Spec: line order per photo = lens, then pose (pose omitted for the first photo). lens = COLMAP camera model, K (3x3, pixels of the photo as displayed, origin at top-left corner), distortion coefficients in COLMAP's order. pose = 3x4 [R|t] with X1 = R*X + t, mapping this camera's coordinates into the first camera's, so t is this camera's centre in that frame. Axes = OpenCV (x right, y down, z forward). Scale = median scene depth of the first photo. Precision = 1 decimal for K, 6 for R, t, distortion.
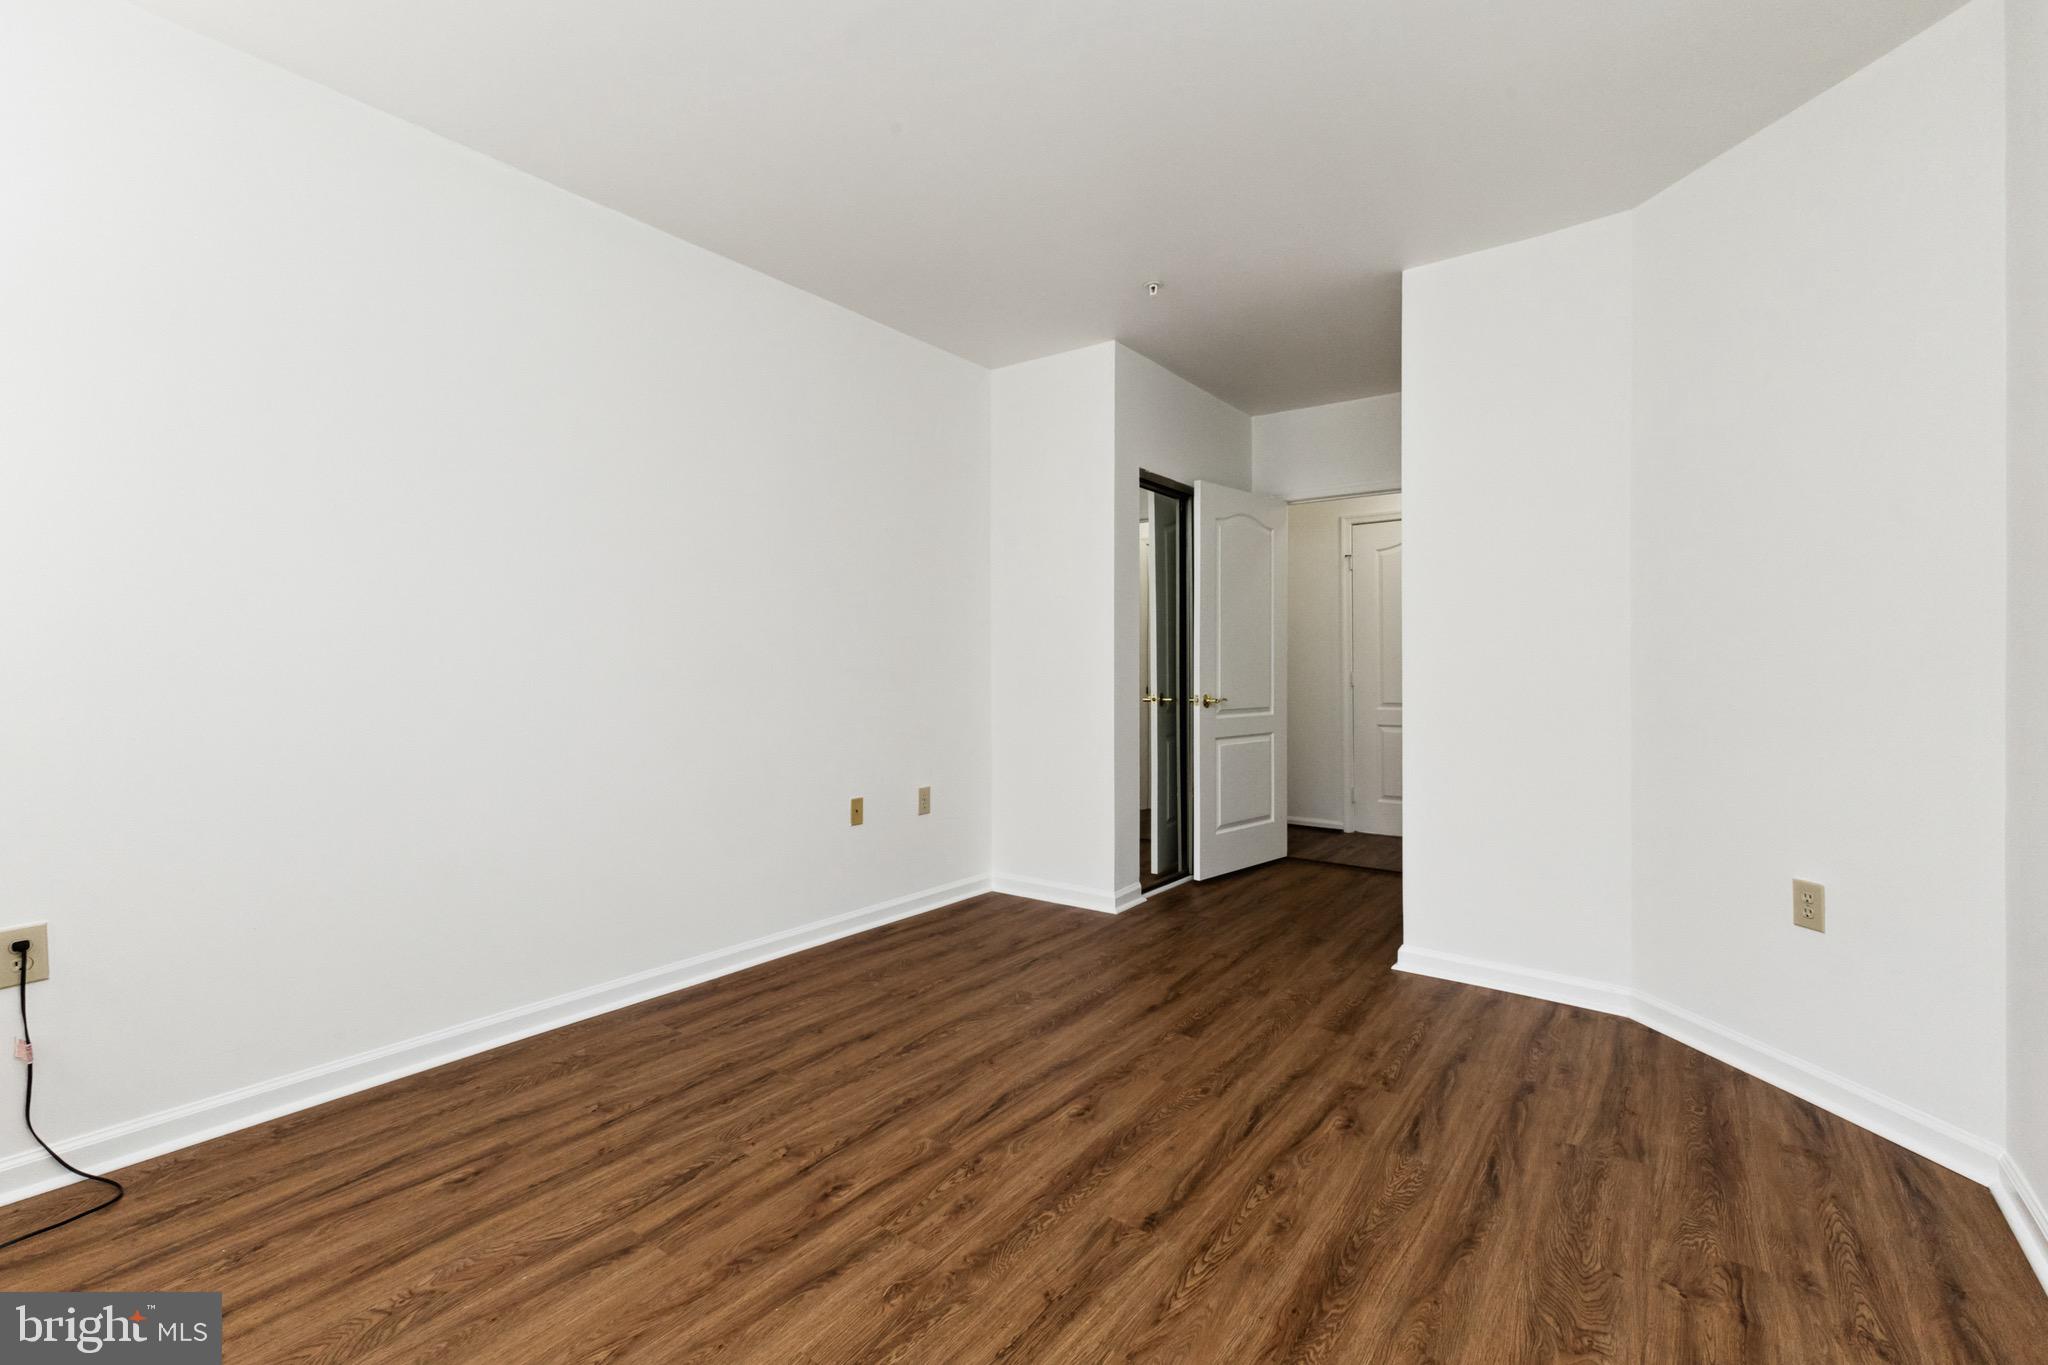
lens RADIAL K [[898.2, 0, 1016.8], [0, 898.2, 682.6], [0, 0, 1]] dist [0.004947, -0.000770]
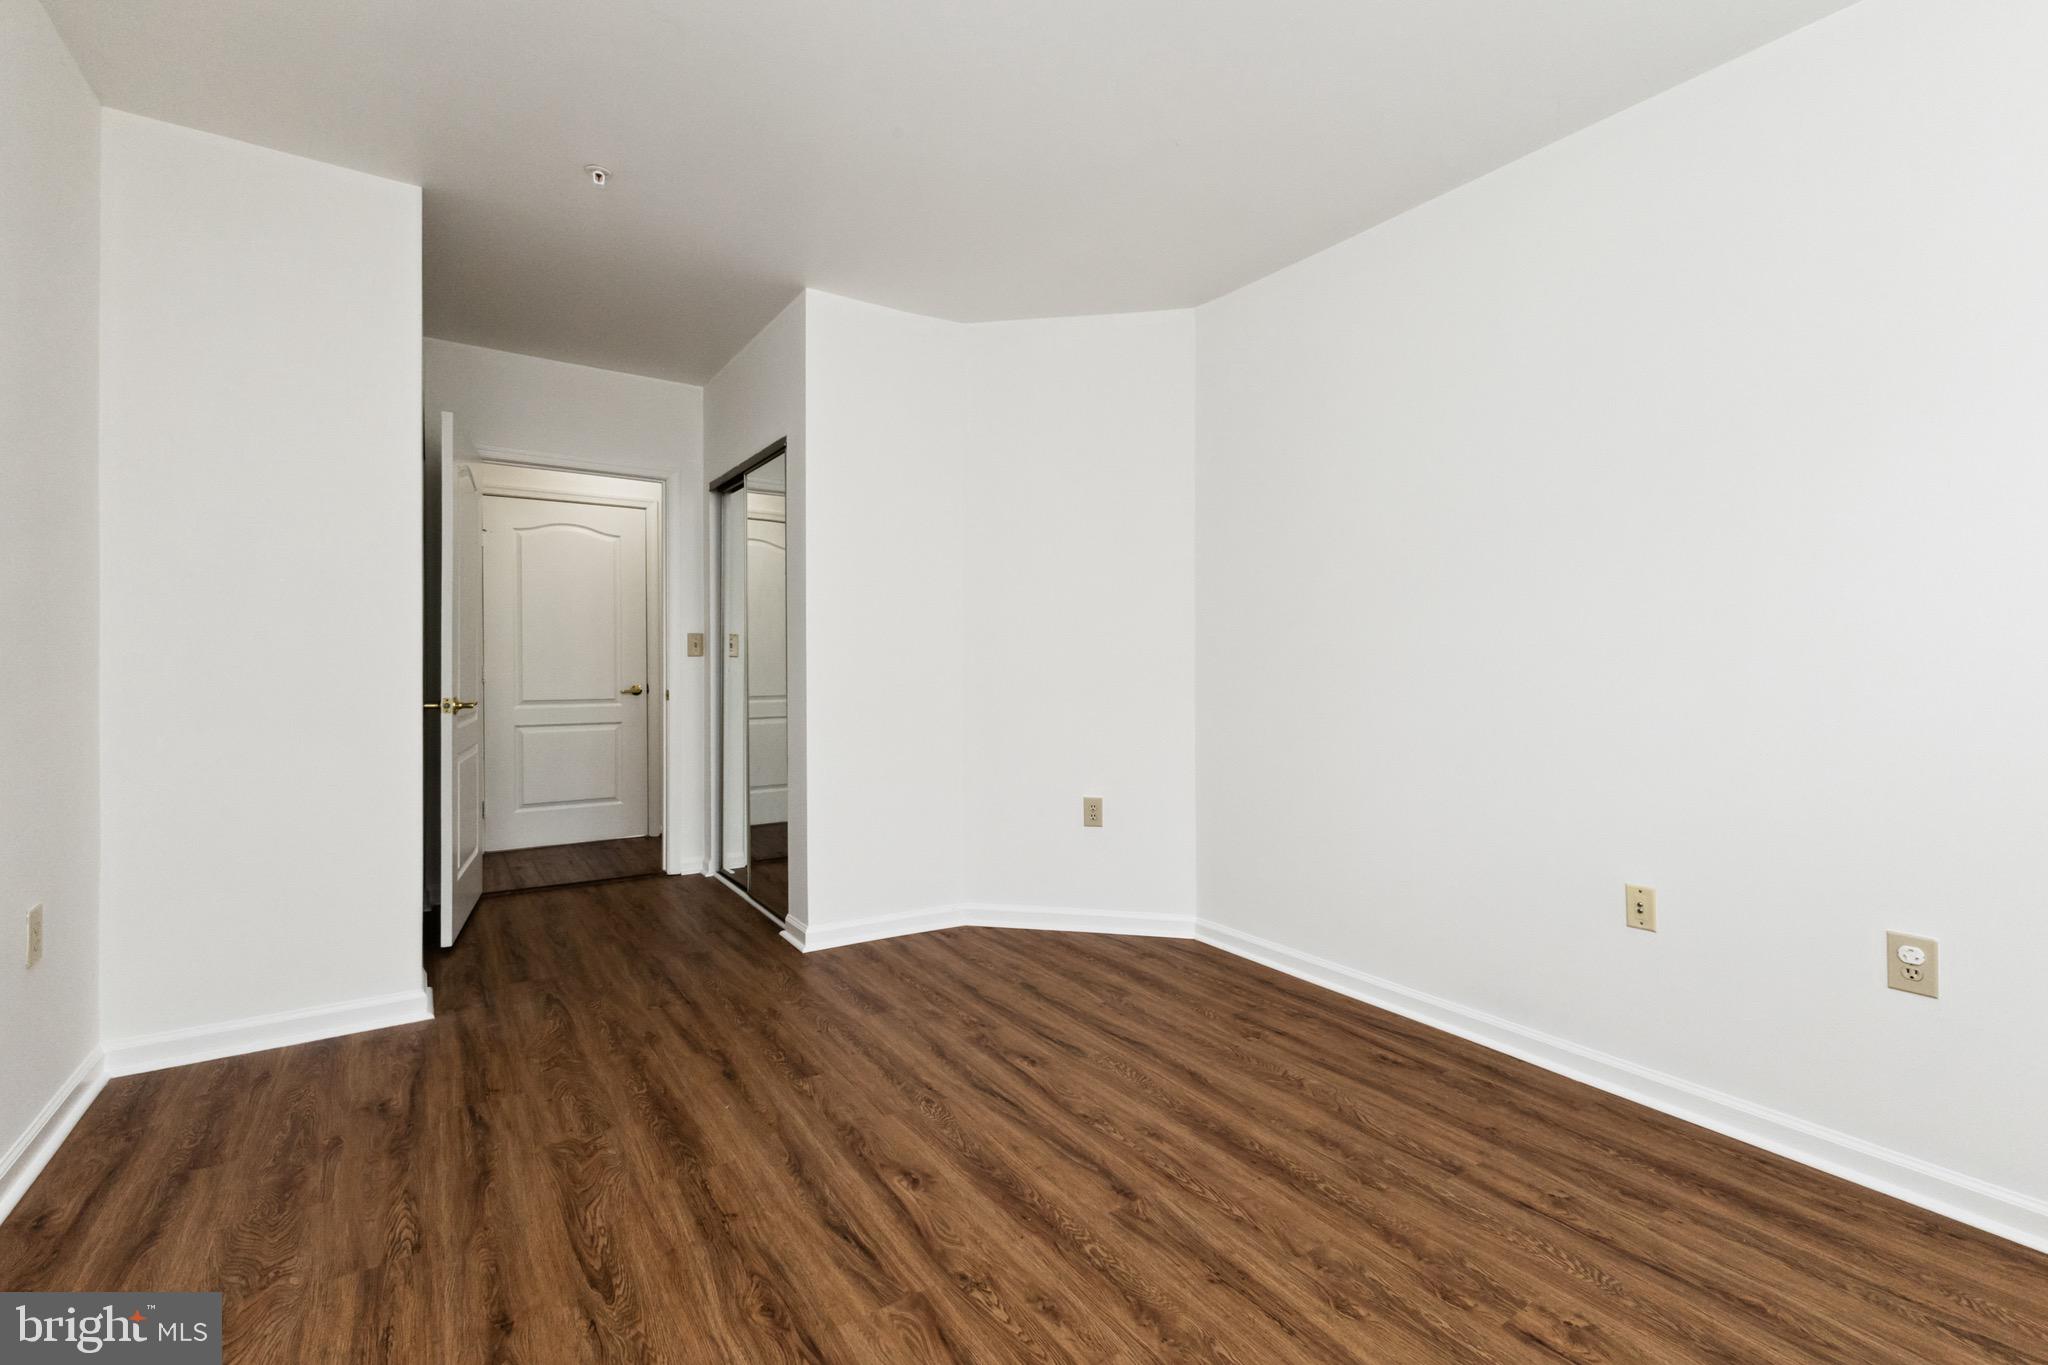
lens RADIAL K [[898.2, 0, 1024.1], [0, 898.2, 668.1], [0, 0, 1]] dist [0.004947, -0.000770]
pose [[0.330408, -0.004912, 0.943825, -0.711648], [0.010985, 0.999939, 0.001359, -0.015067], [-0.943774, 0.009919, 0.330442, 0.609329]]
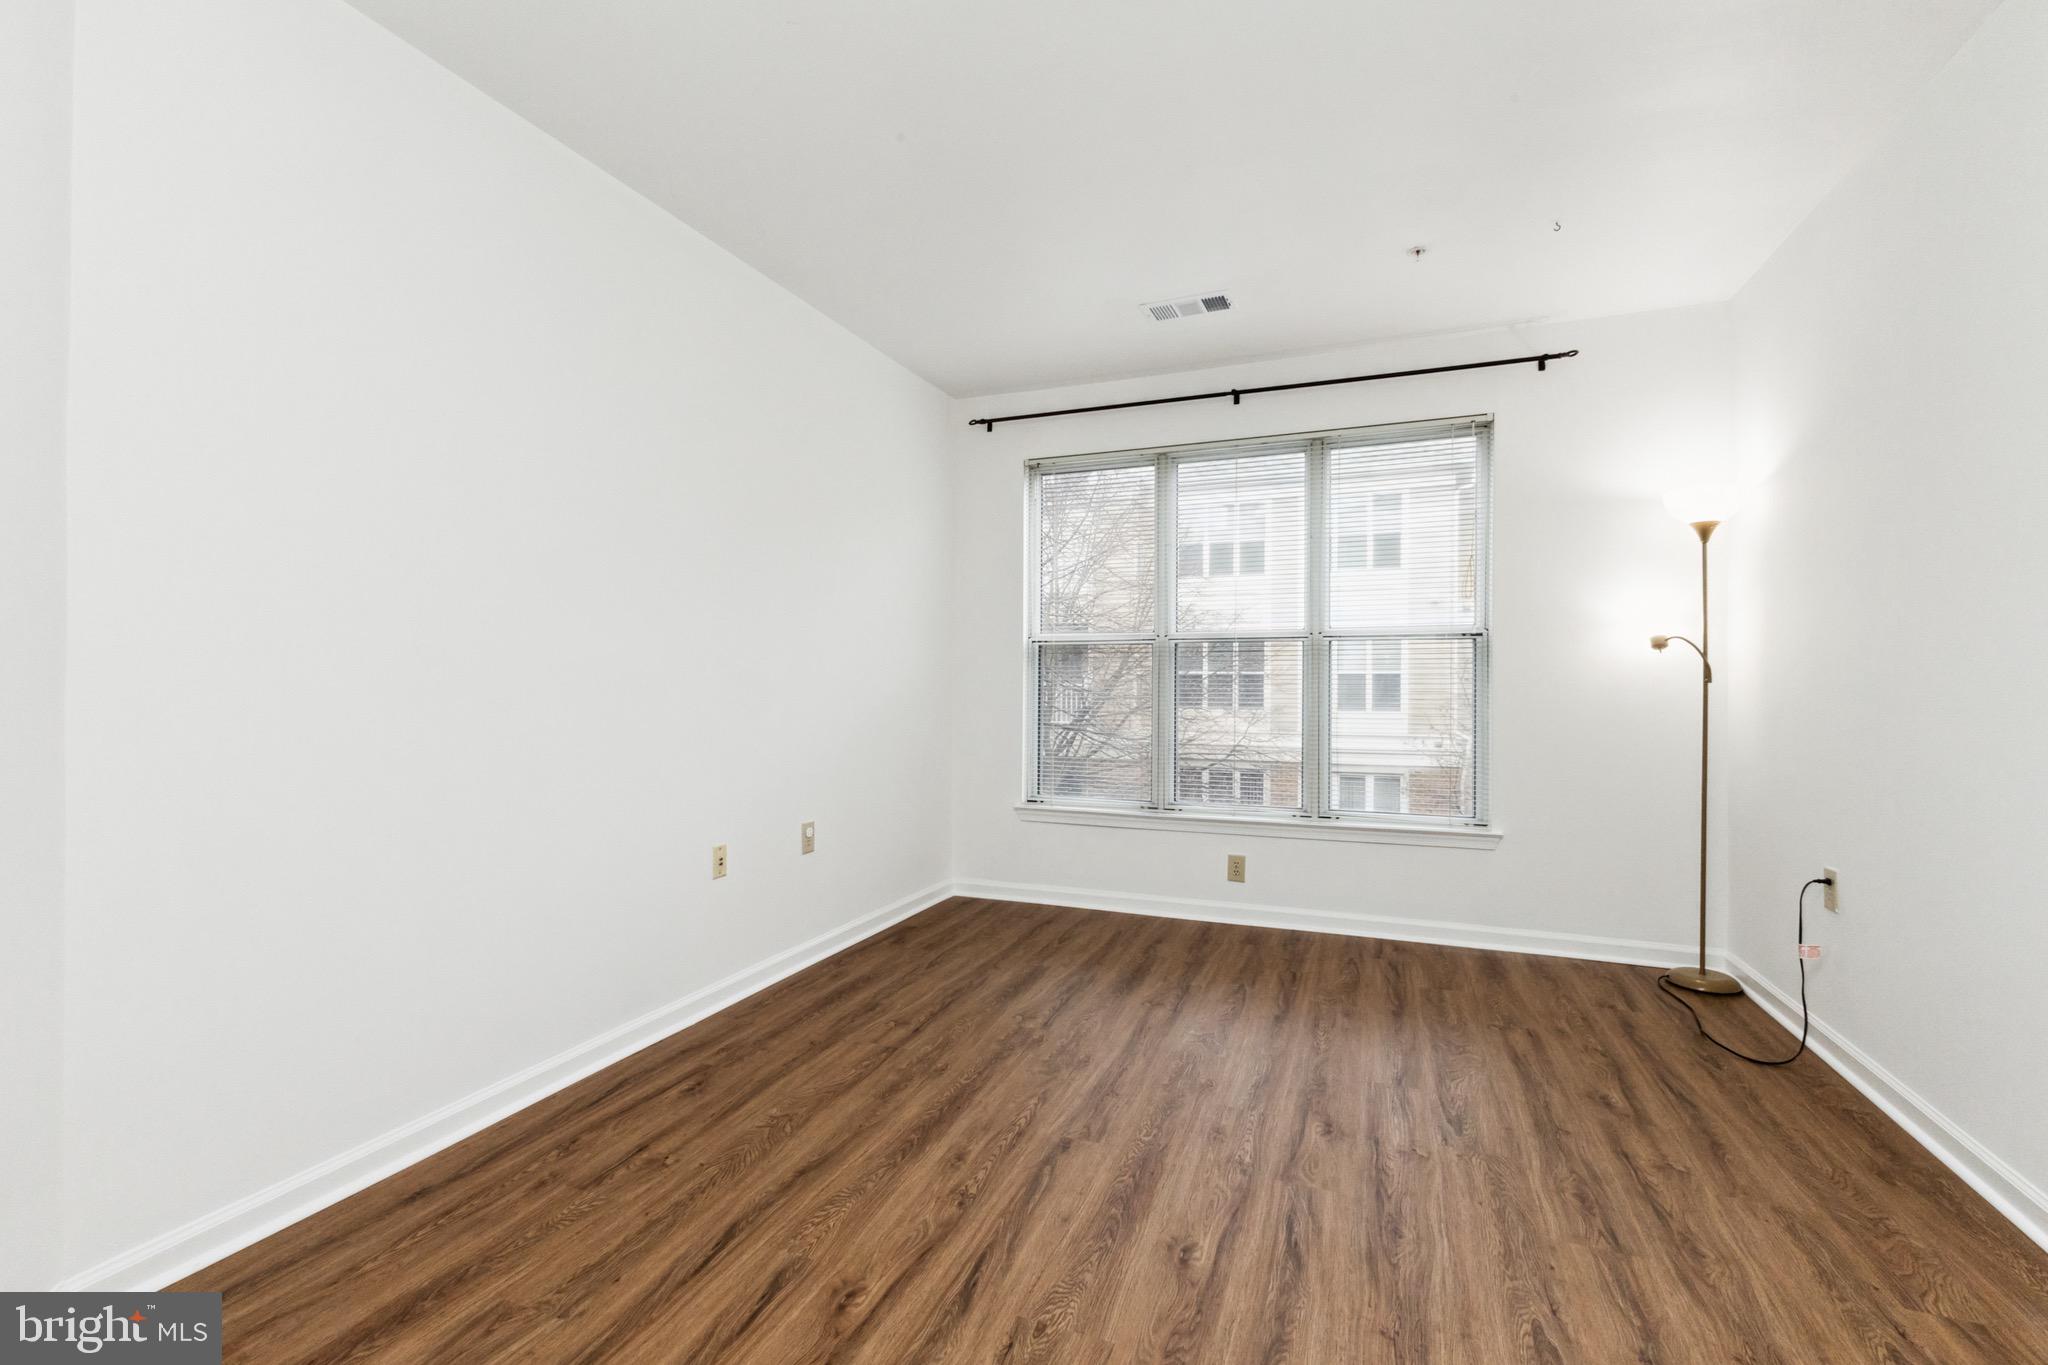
lens RADIAL K [[898.2, 0, 1028.8], [0, 898.2, 676.6], [0, 0, 1]] dist [0.004947, -0.000770]
pose [[-0.962926, -0.005327, -0.269712, 0.420514], [-0.009670, 0.999844, 0.014776, -0.034205], [0.269591, 0.016837, -0.962828, 1.717028]]
